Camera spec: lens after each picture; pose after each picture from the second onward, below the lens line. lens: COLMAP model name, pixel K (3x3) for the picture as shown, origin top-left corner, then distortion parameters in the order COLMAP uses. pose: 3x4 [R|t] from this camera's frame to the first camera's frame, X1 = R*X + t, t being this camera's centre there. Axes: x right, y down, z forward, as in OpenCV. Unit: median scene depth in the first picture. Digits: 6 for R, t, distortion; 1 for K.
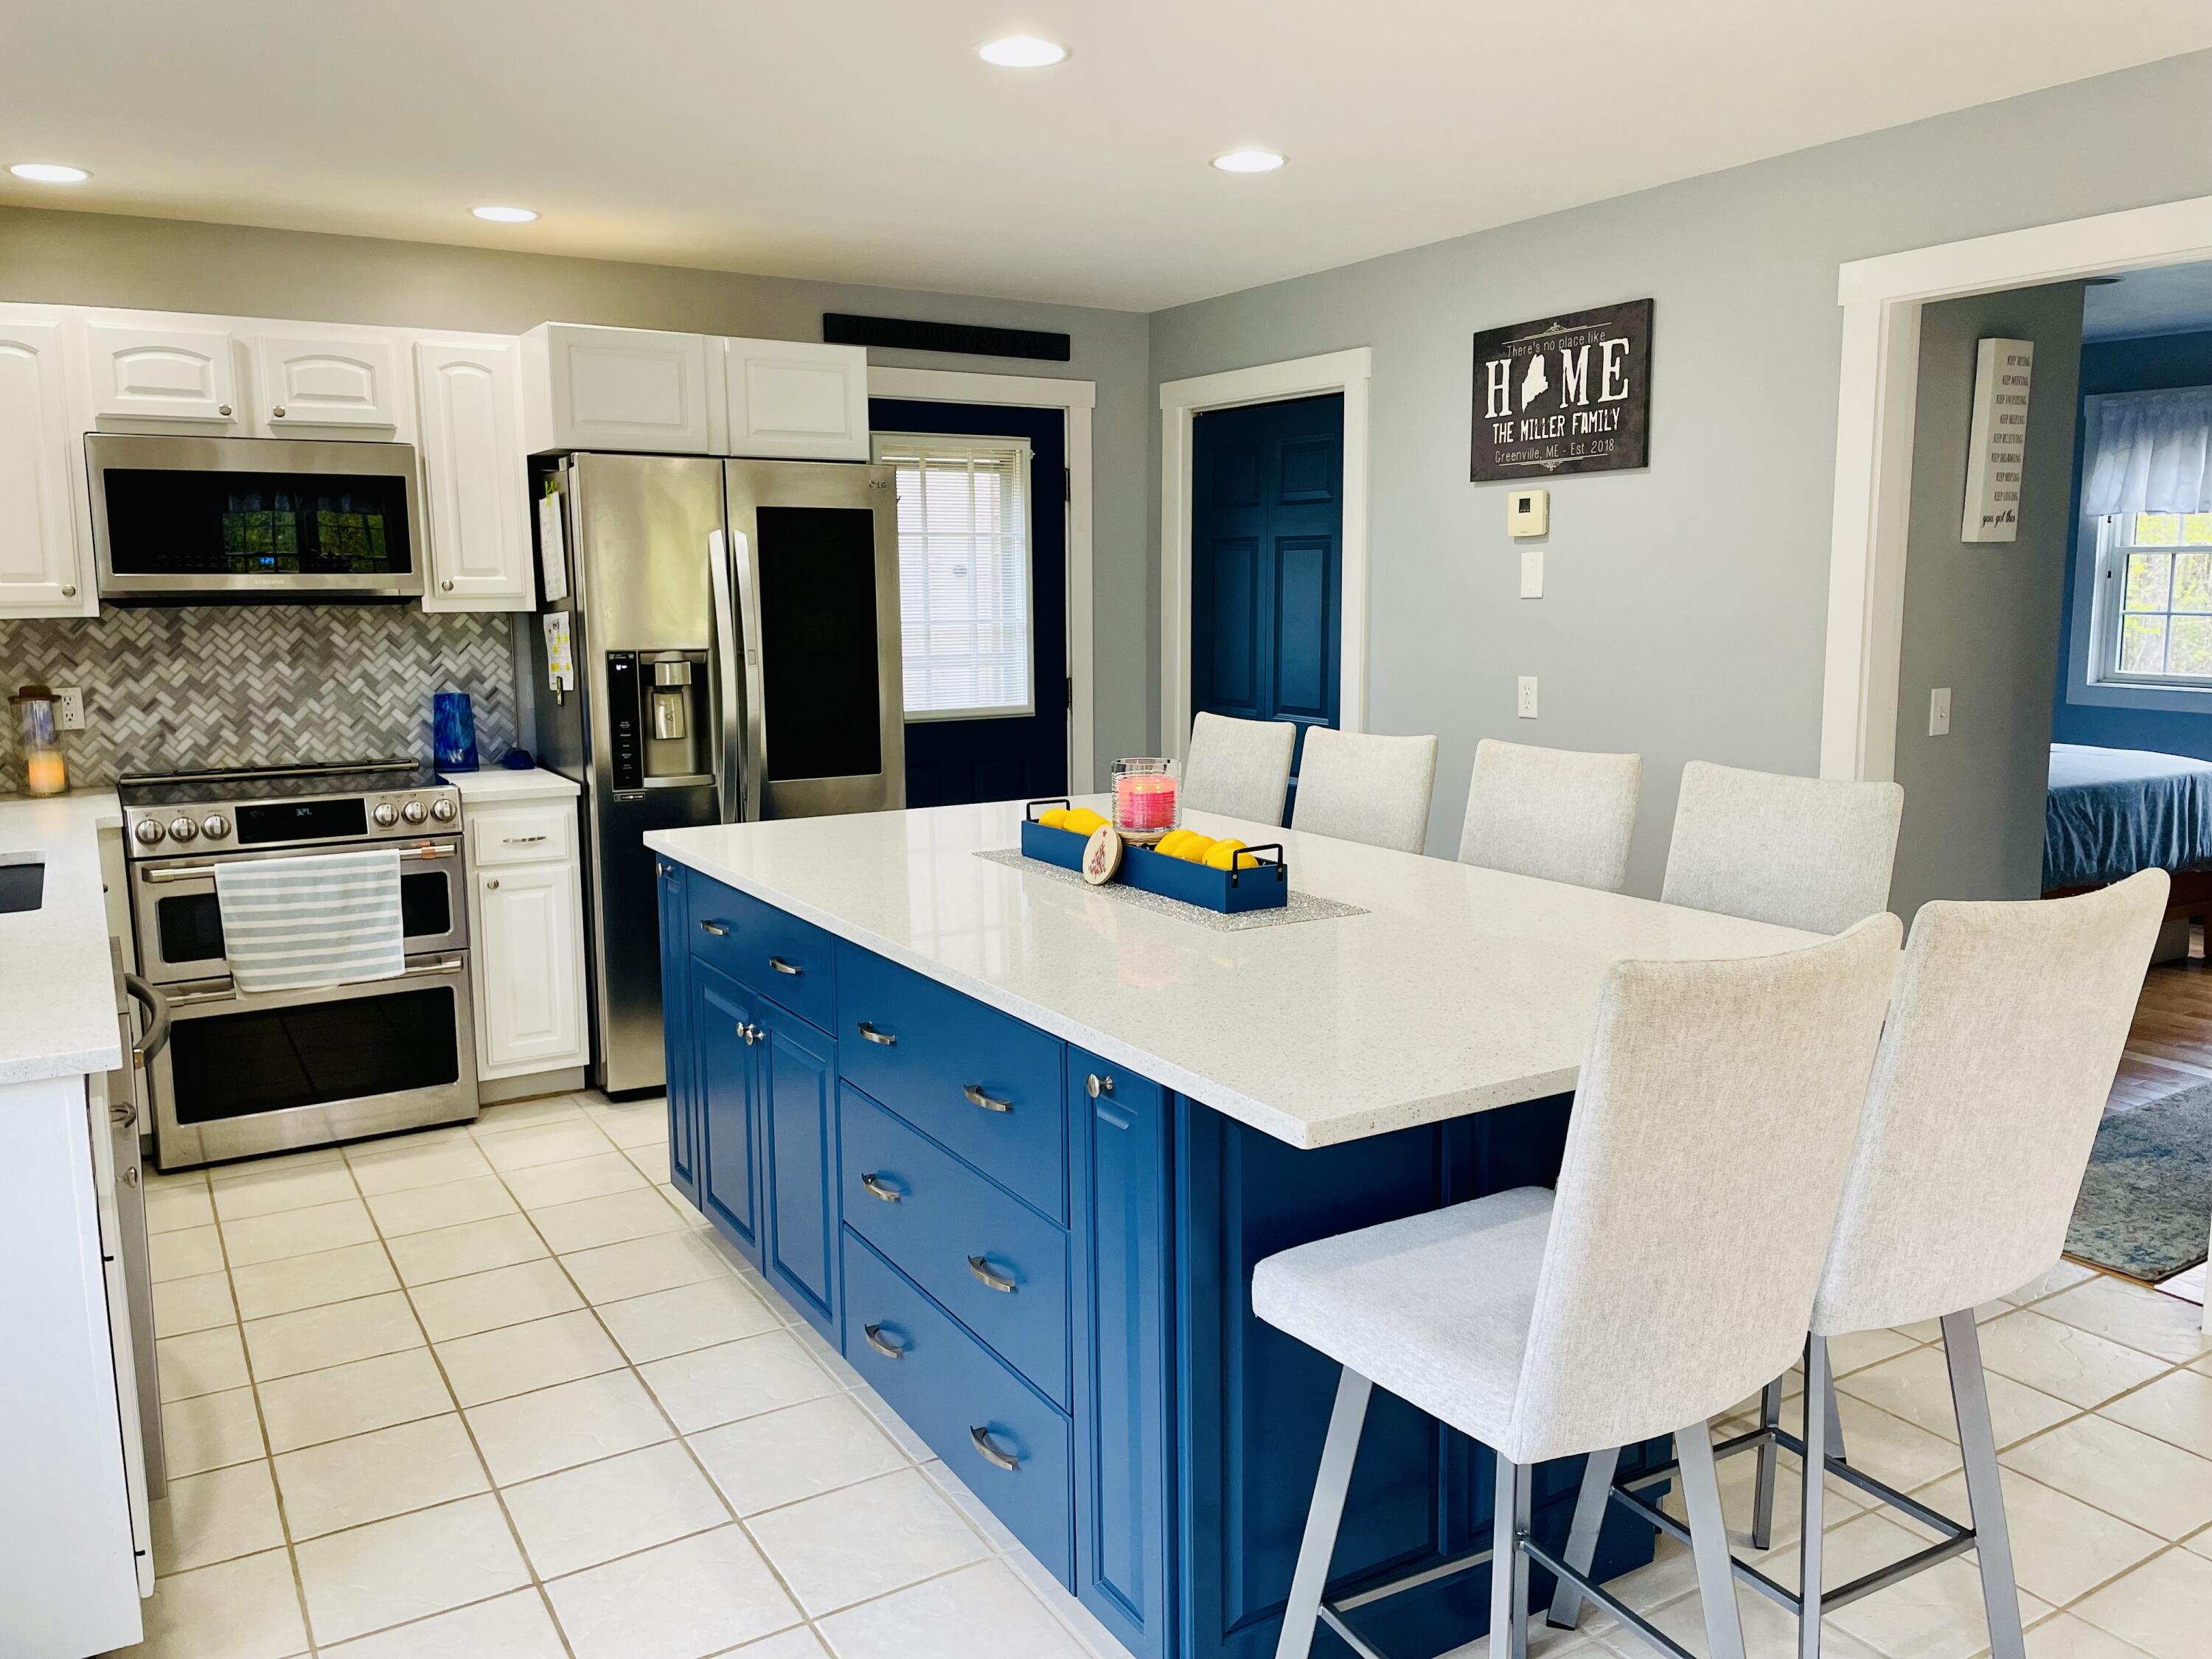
lens RADIAL K [[1685.1, 0, 1125.2], [0, 1685.1, 819.3], [0, 0, 1]] dist [0.072001, -0.077663]
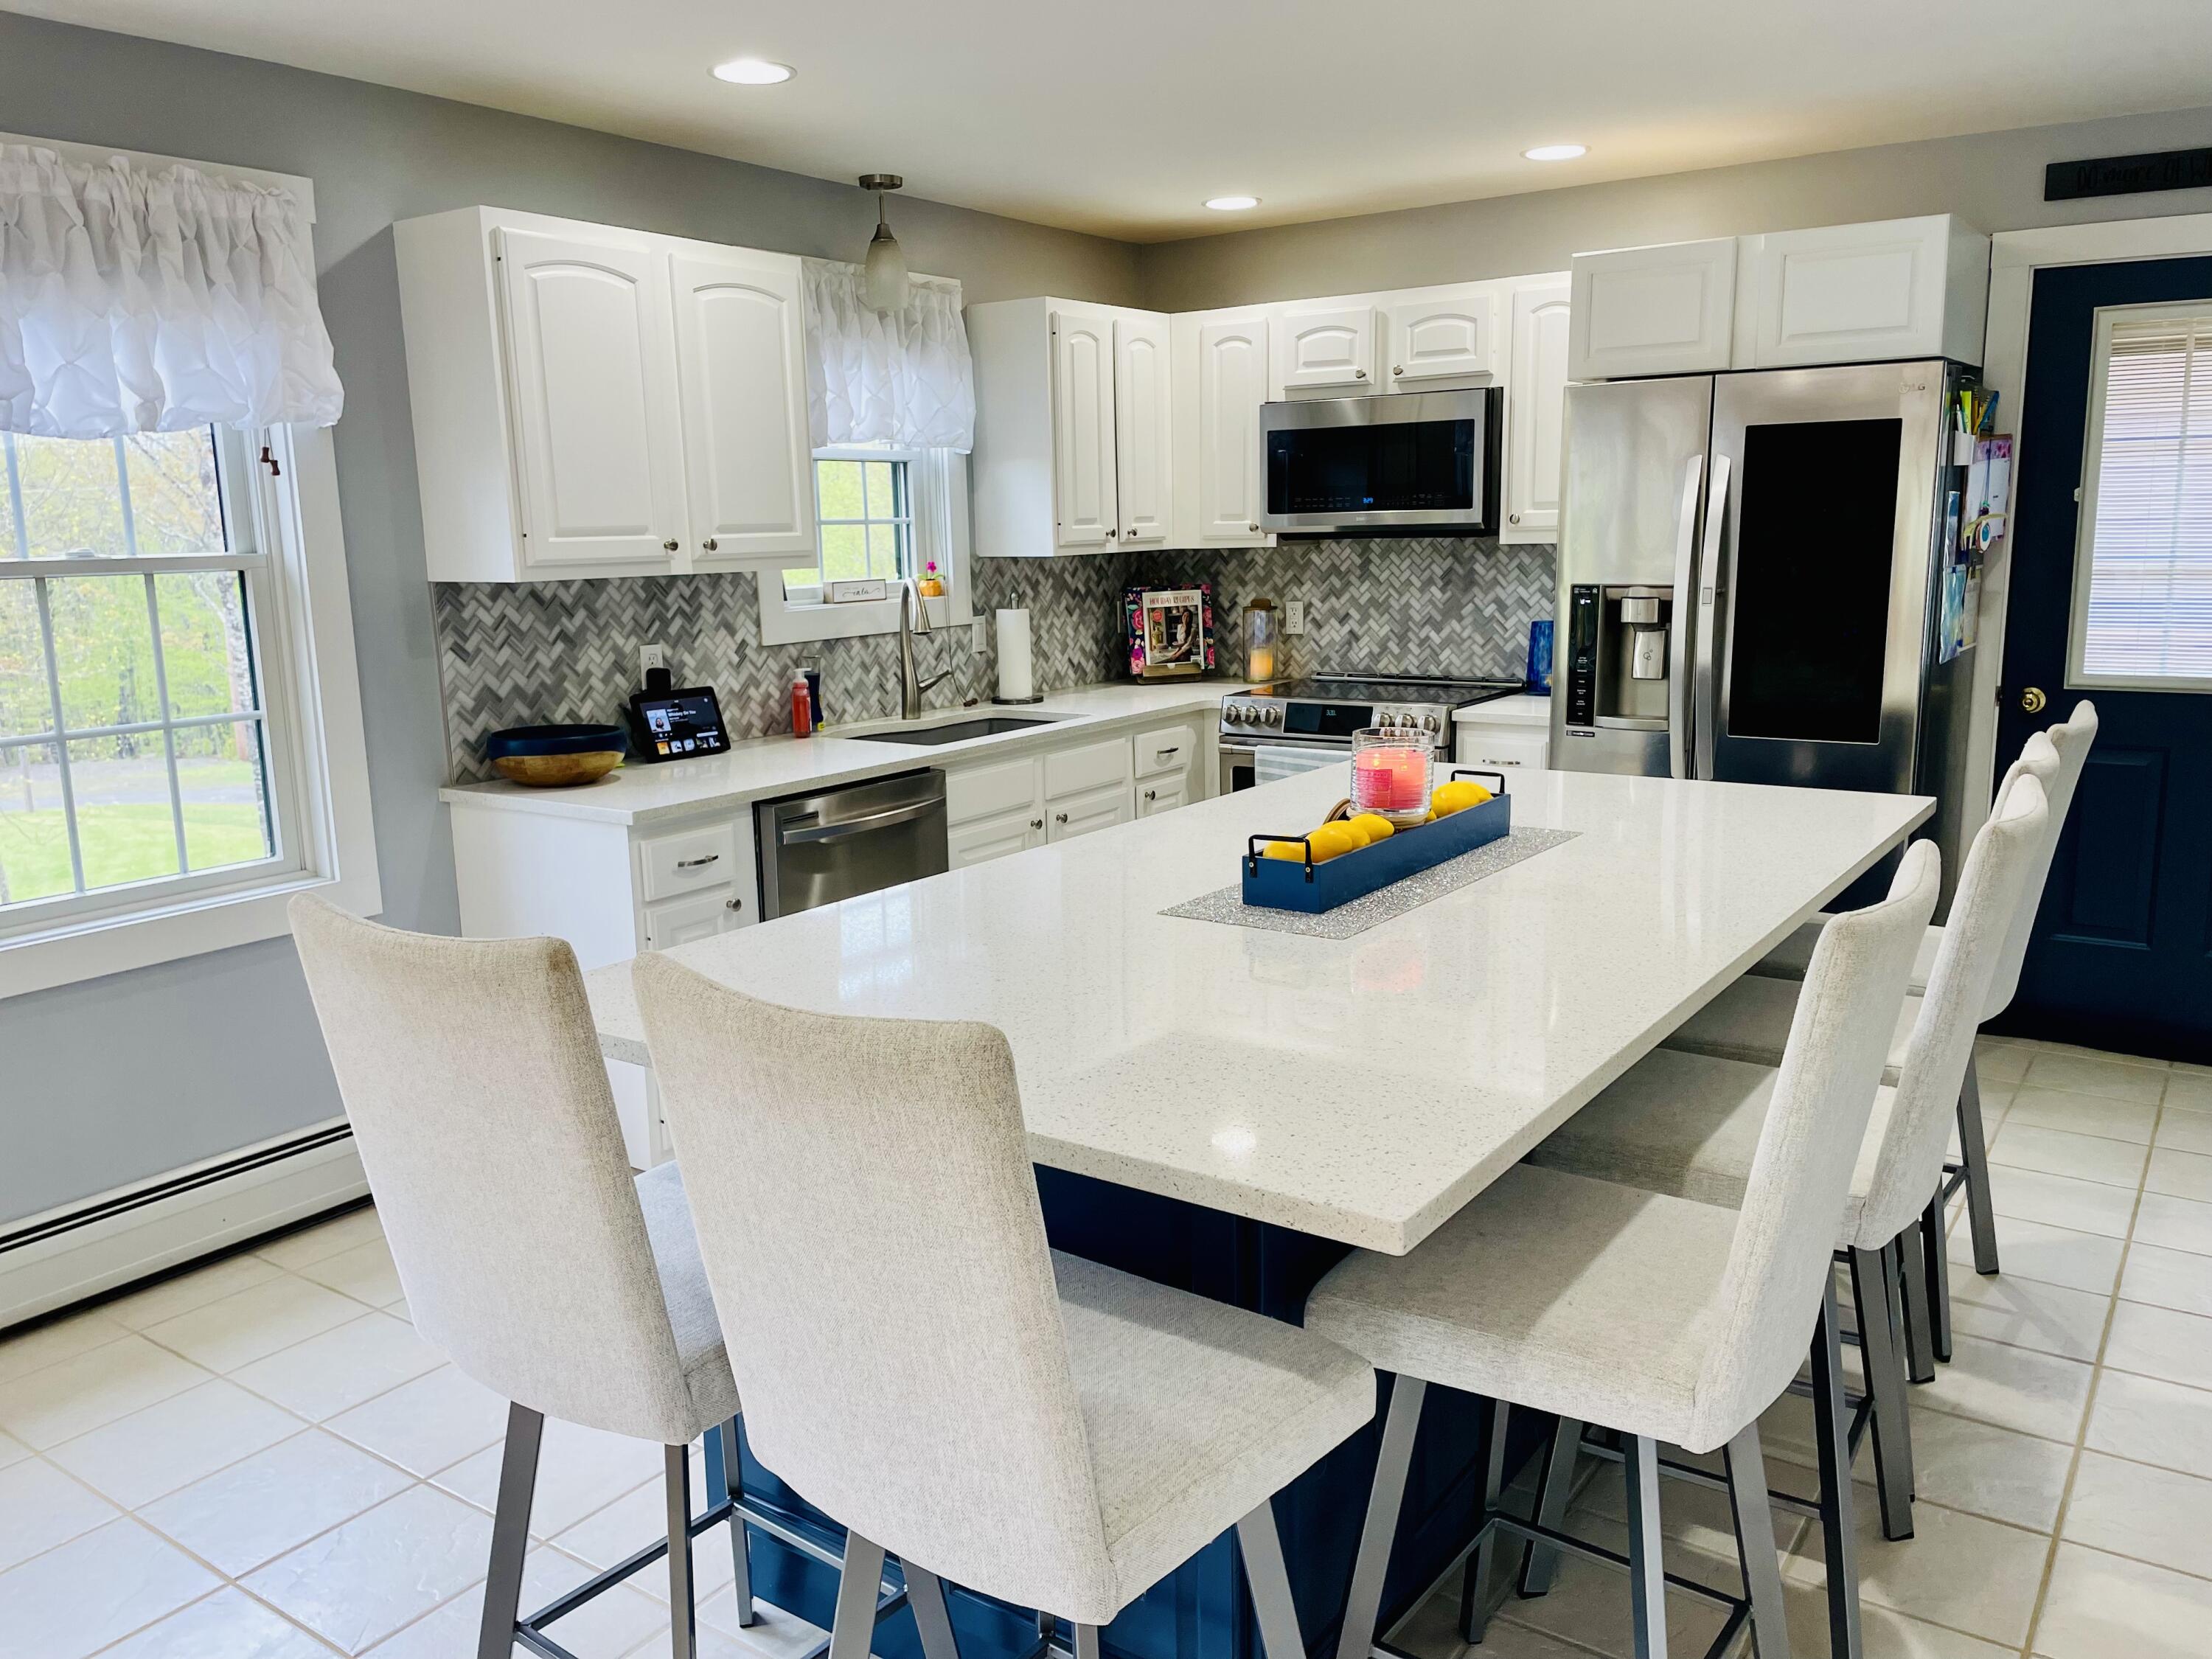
lens RADIAL K [[1685.1, 0, 1117.9], [0, 1685.1, 839.4], [0, 0, 1]] dist [0.072001, -0.077663]
pose [[0.406002, 0.168833, -0.898141, 0.492170], [-0.114111, 0.984461, 0.133476, -0.052851], [0.906720, 0.048297, 0.418958, 0.337658]]
